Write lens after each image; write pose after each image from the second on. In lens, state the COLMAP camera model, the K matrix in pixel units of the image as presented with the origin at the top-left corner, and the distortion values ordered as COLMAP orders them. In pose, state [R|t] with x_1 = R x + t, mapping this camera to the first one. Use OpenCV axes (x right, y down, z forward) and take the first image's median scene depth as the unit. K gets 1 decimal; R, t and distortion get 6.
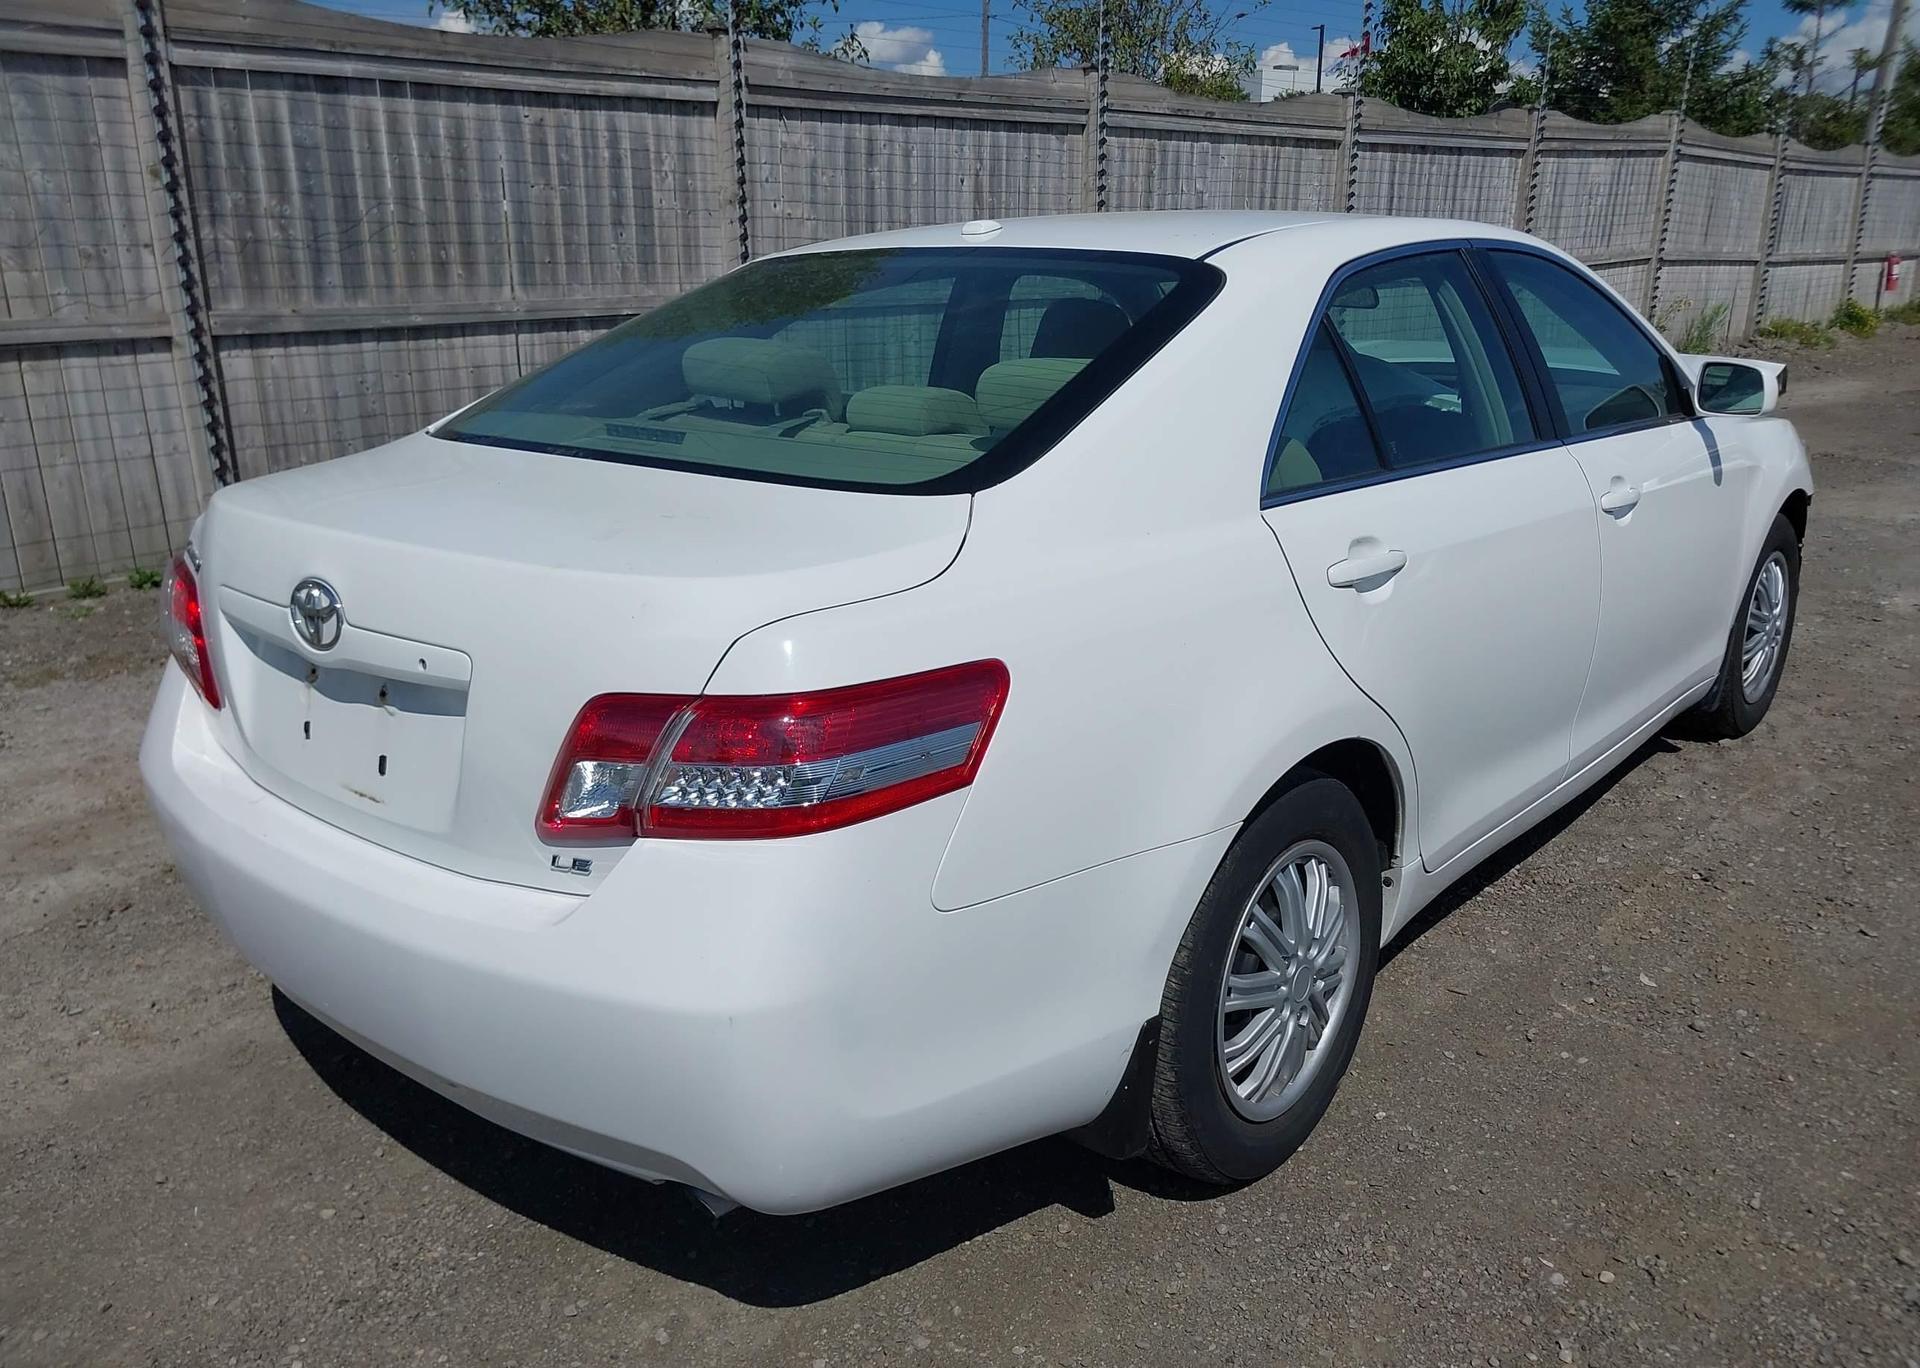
lens RADIAL K [[1500.8, 0, 947.7], [0, 1500.8, 693.4], [0, 0, 1]] dist [0.017962, -0.024201]
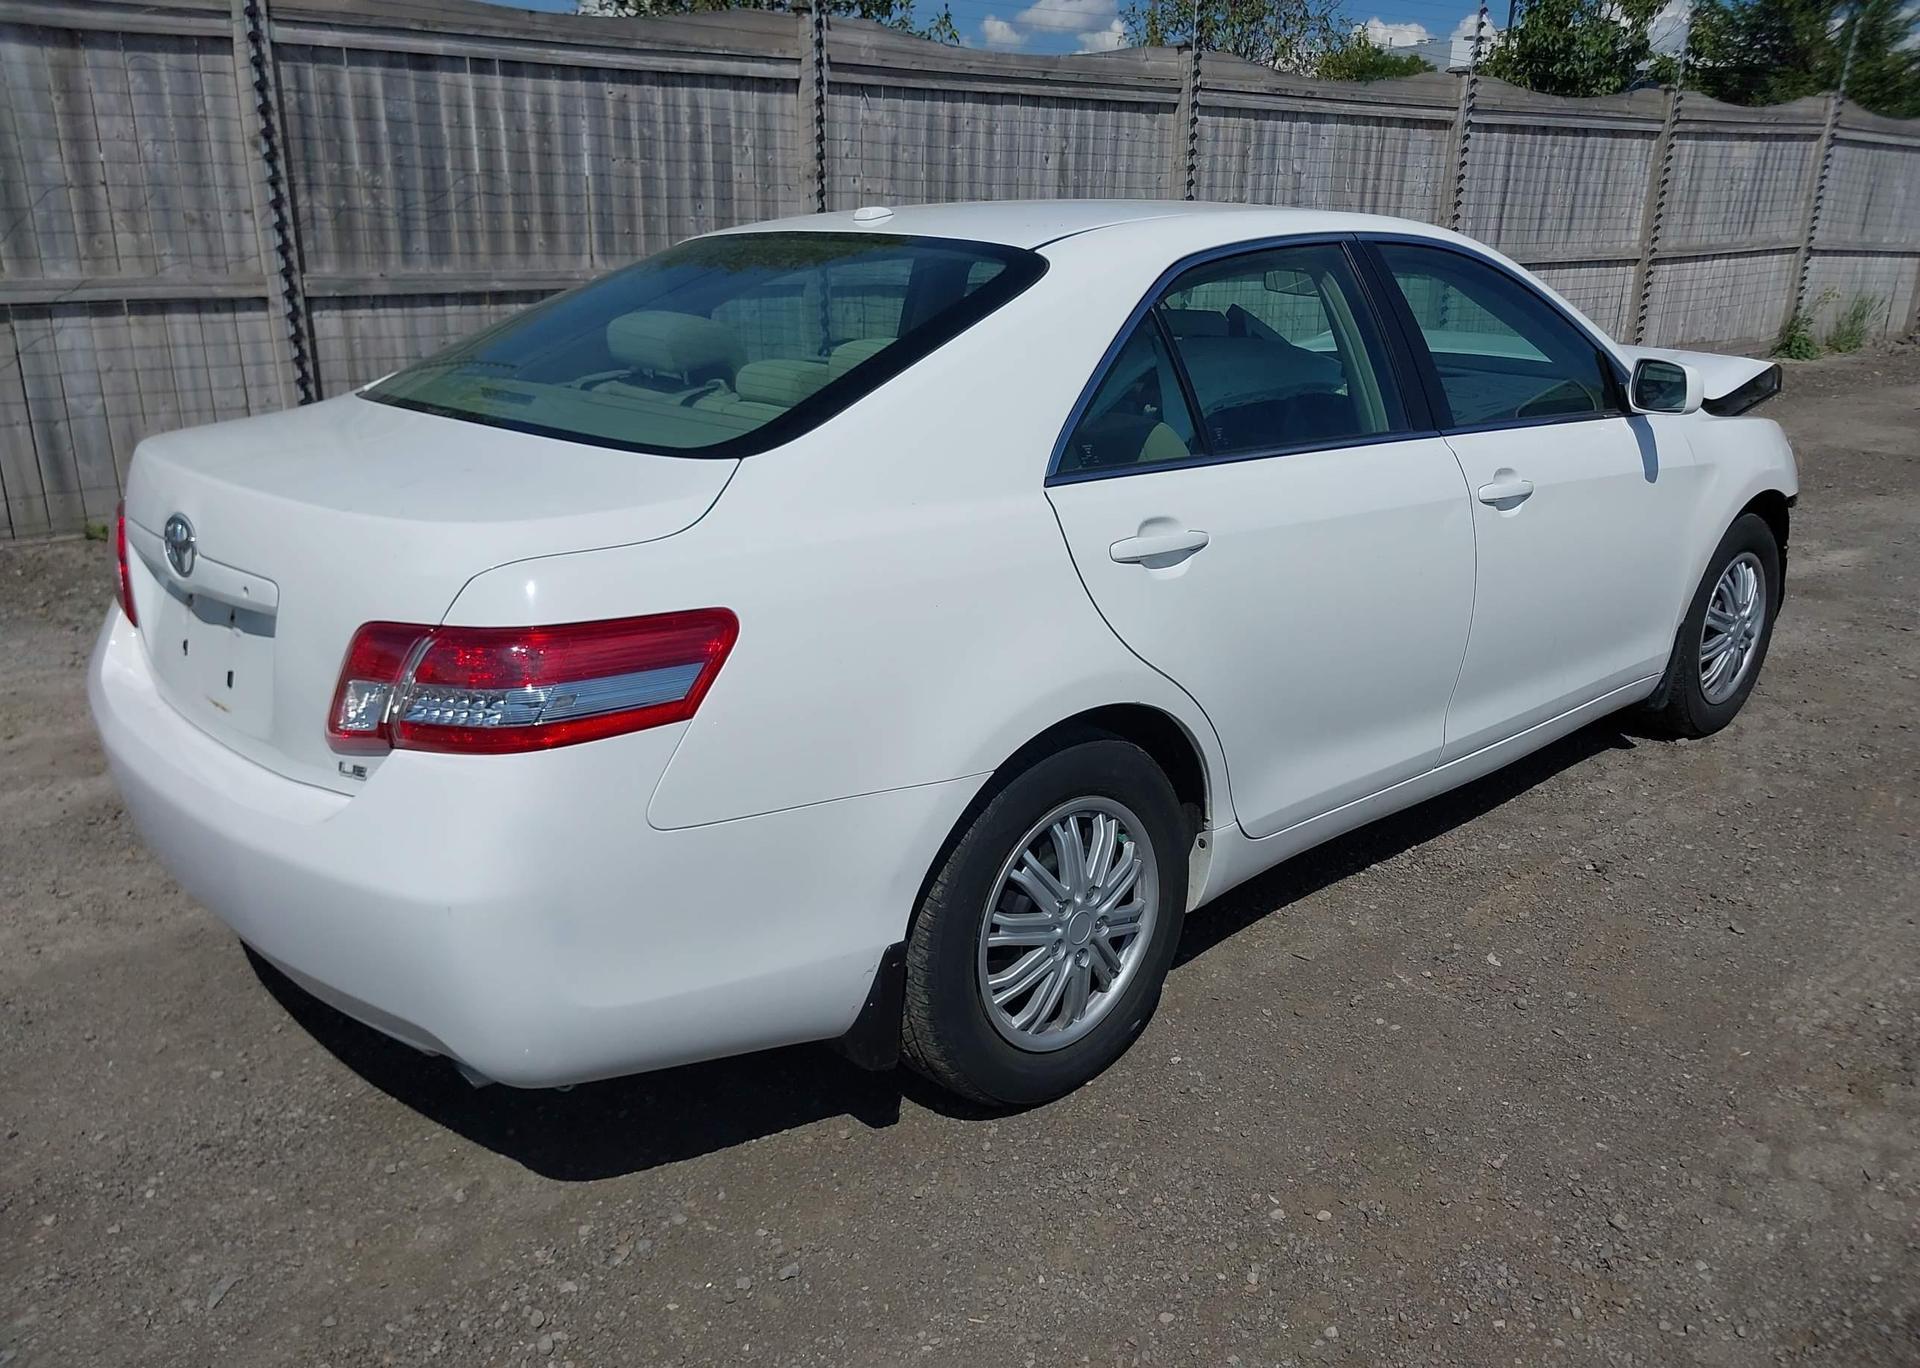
lens RADIAL K [[1500.8, 0, 947.7], [0, 1500.8, 698.8], [0, 0, 1]] dist [0.017962, -0.024201]
pose [[0.993764, 0.049022, -0.100152, 0.088153], [-0.046985, 0.998640, 0.022597, 0.003274], [0.101123, -0.017751, 0.994716, -0.027630]]
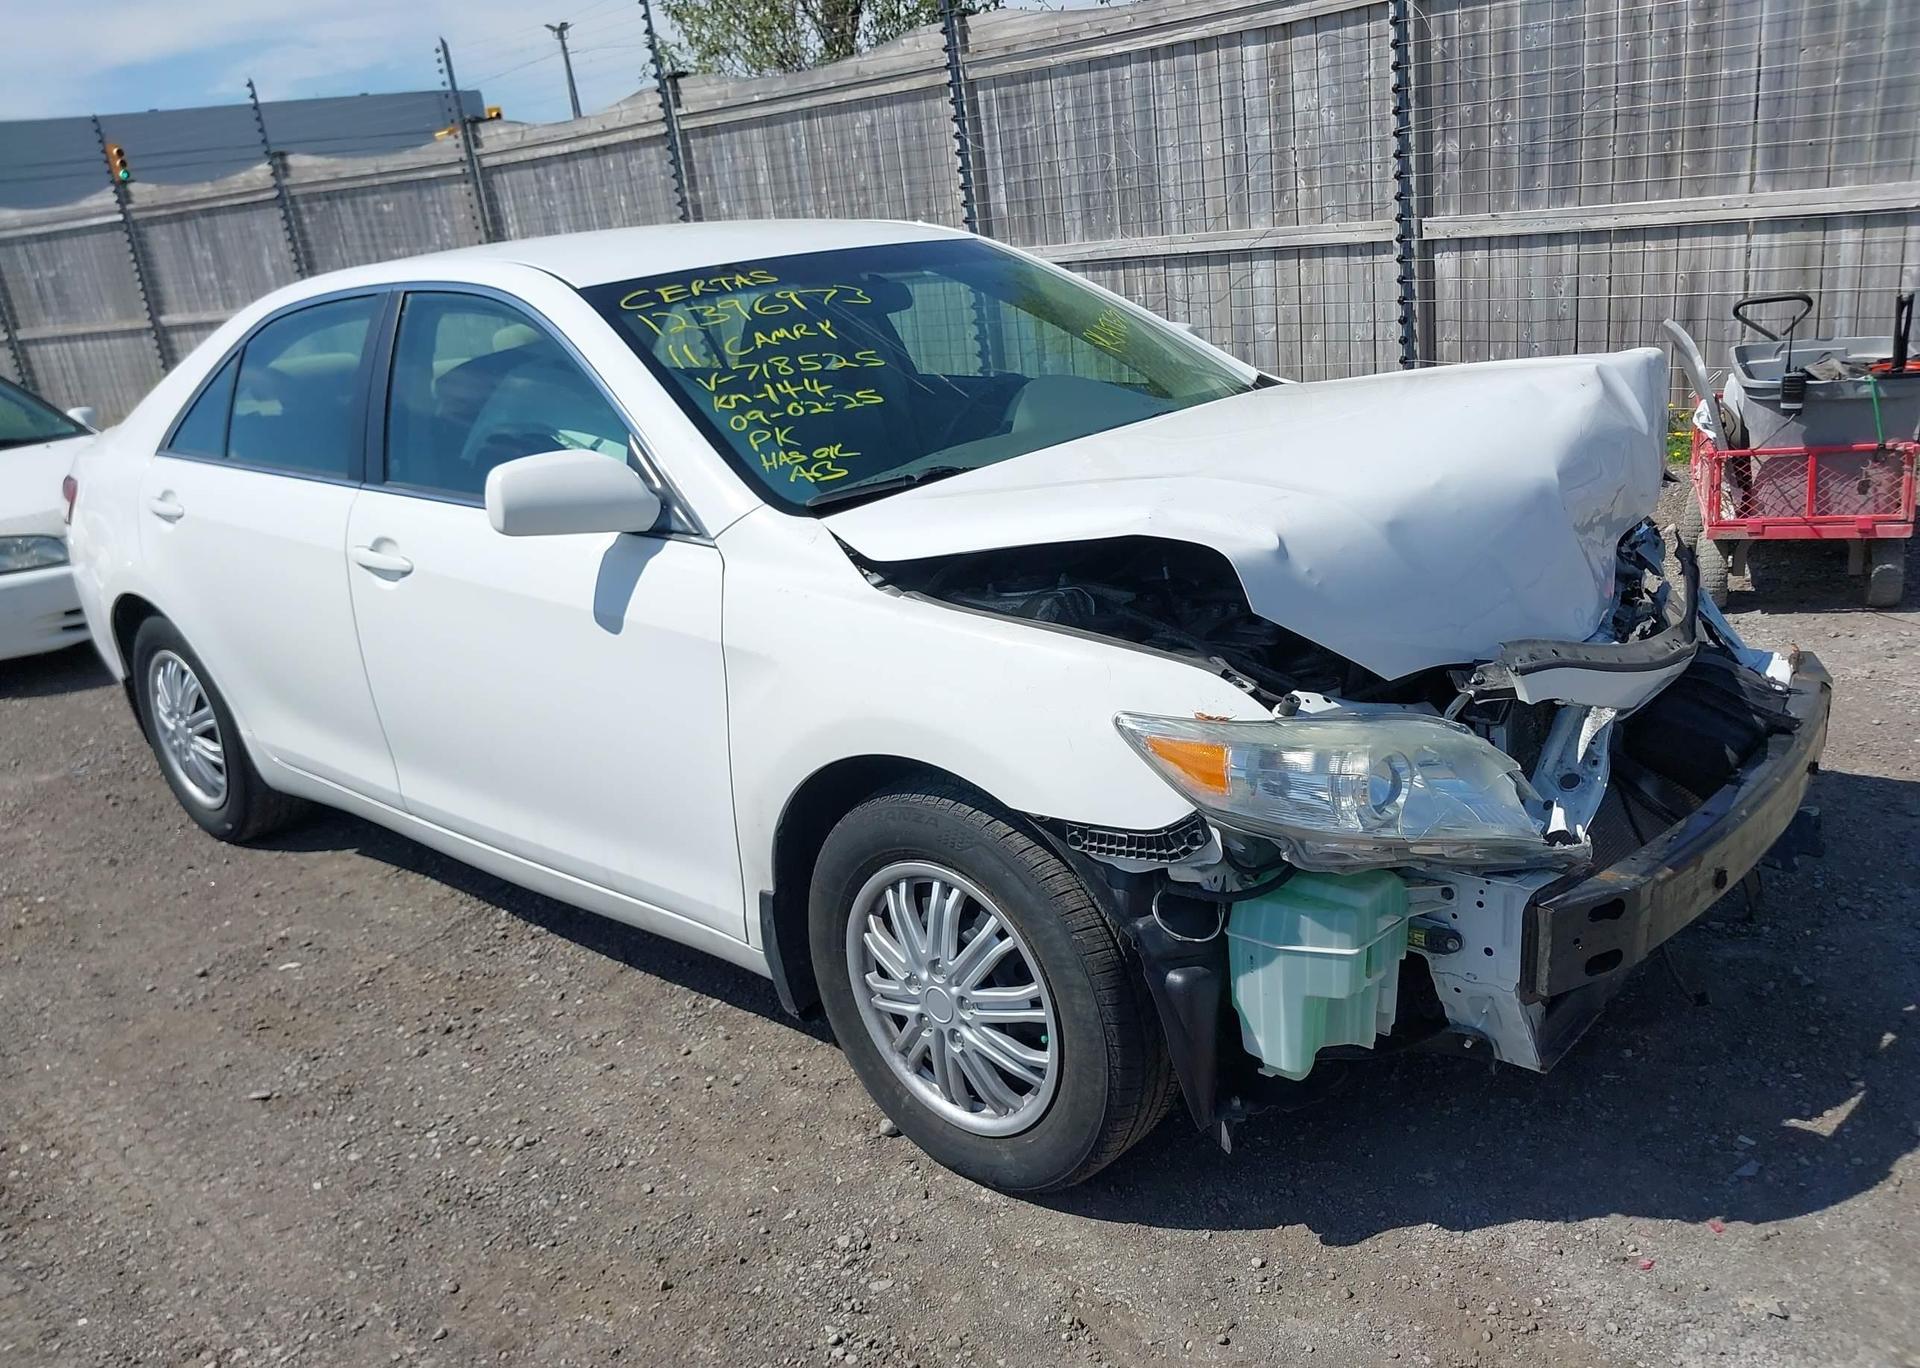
lens RADIAL K [[1500.8, 0, 977.7], [0, 1500.8, 672.8], [0, 0, 1]] dist [0.017962, -0.024201]
pose [[-0.002081, 0.310177, -0.950676, 0.682254], [-0.191837, 0.932897, 0.304797, -0.211483], [0.981425, 0.183009, 0.057562, 0.656277]]
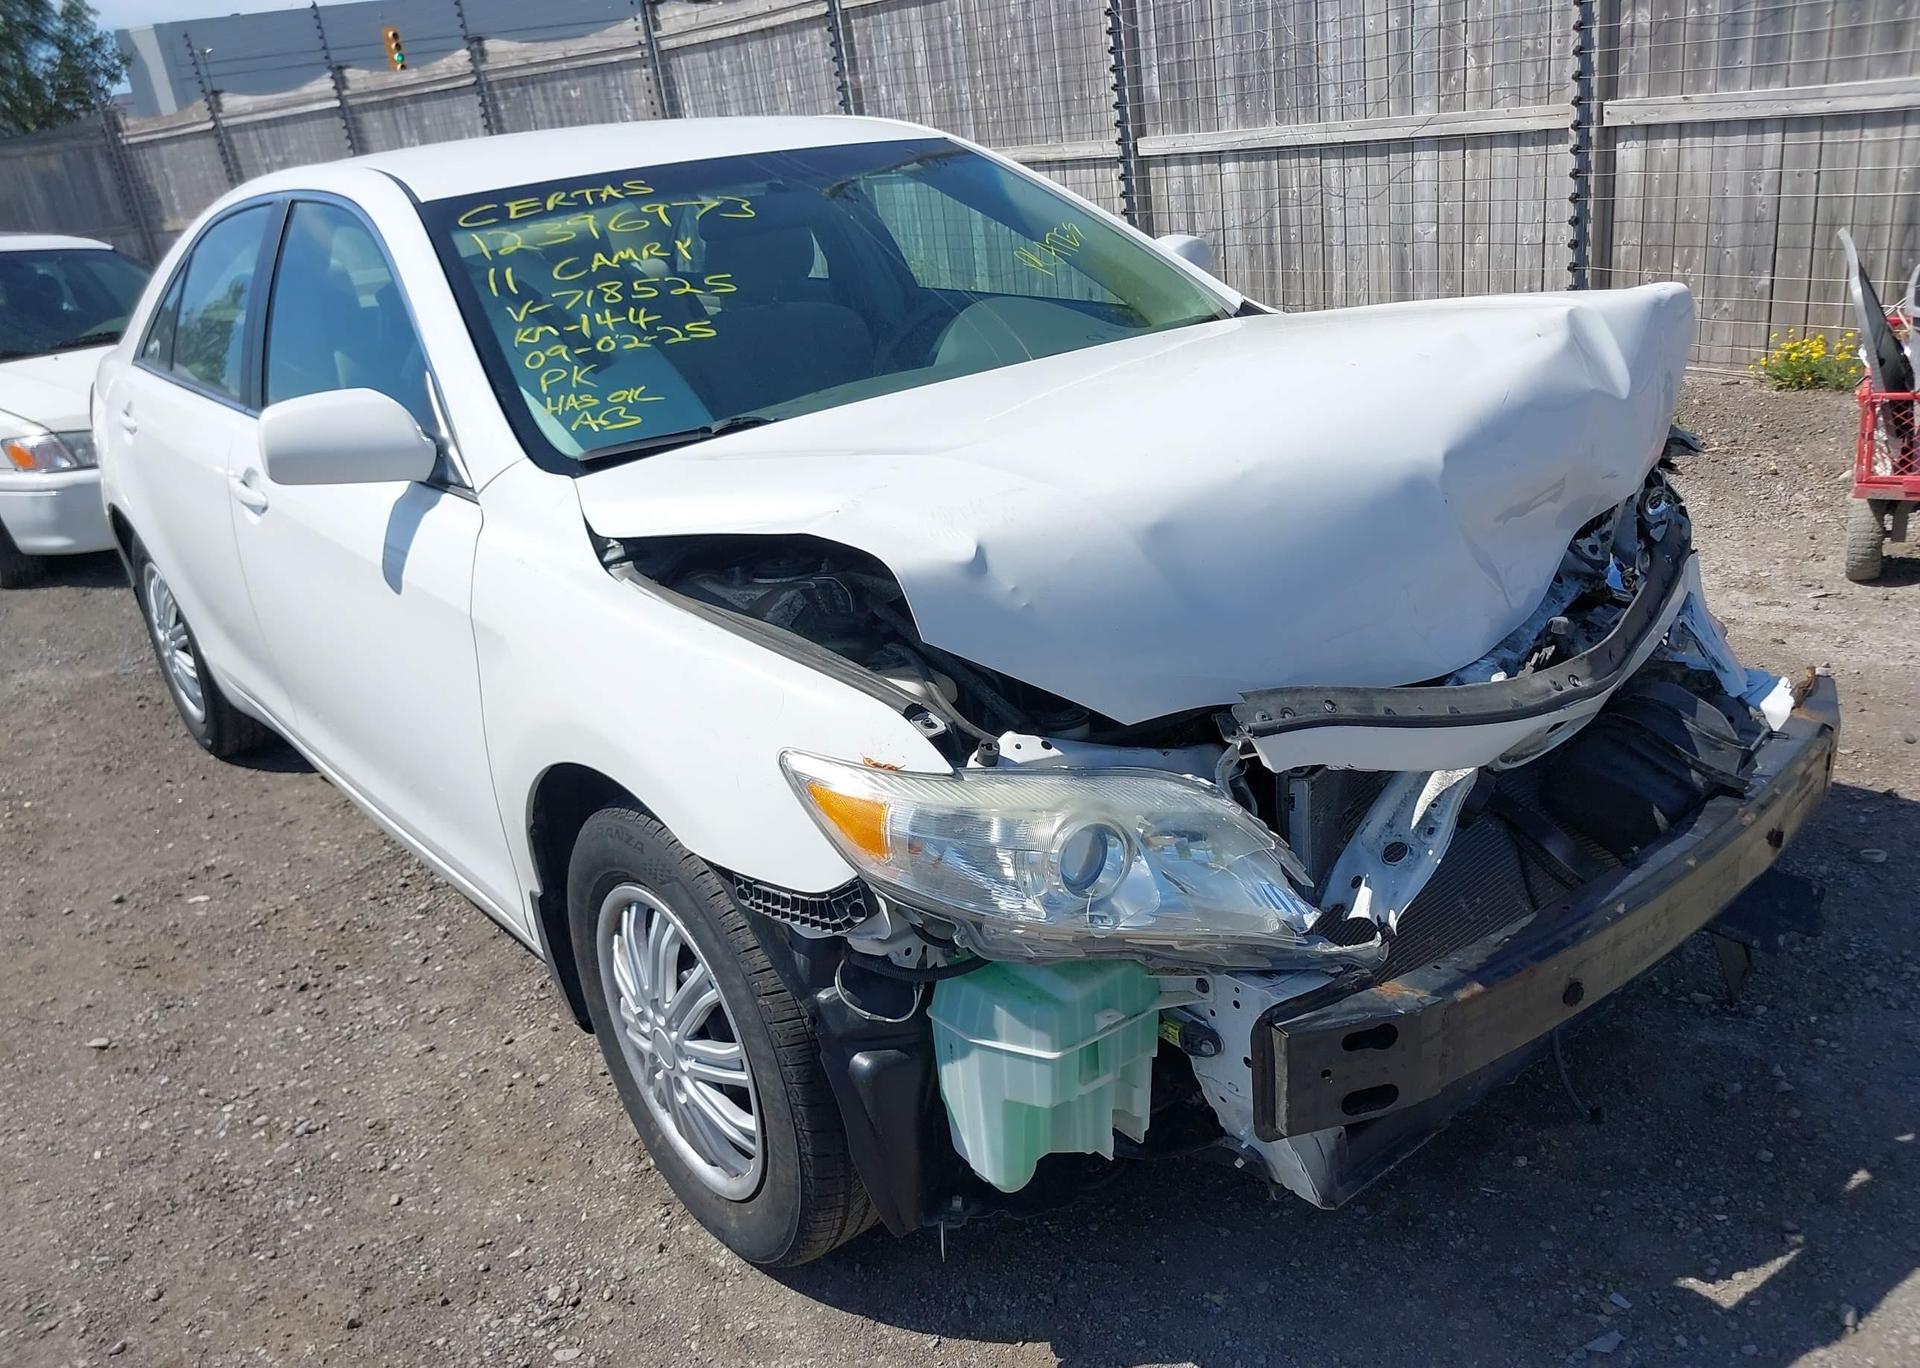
lens RADIAL K [[1500.8, 0, 978.6], [0, 1500.8, 682.2], [0, 0, 1]] dist [0.017962, -0.024201]
pose [[-0.163287, 0.378175, -0.911220, 0.614268], [-0.180536, 0.896566, 0.404445, -0.233549], [0.969920, 0.230549, -0.078124, 0.751696]]
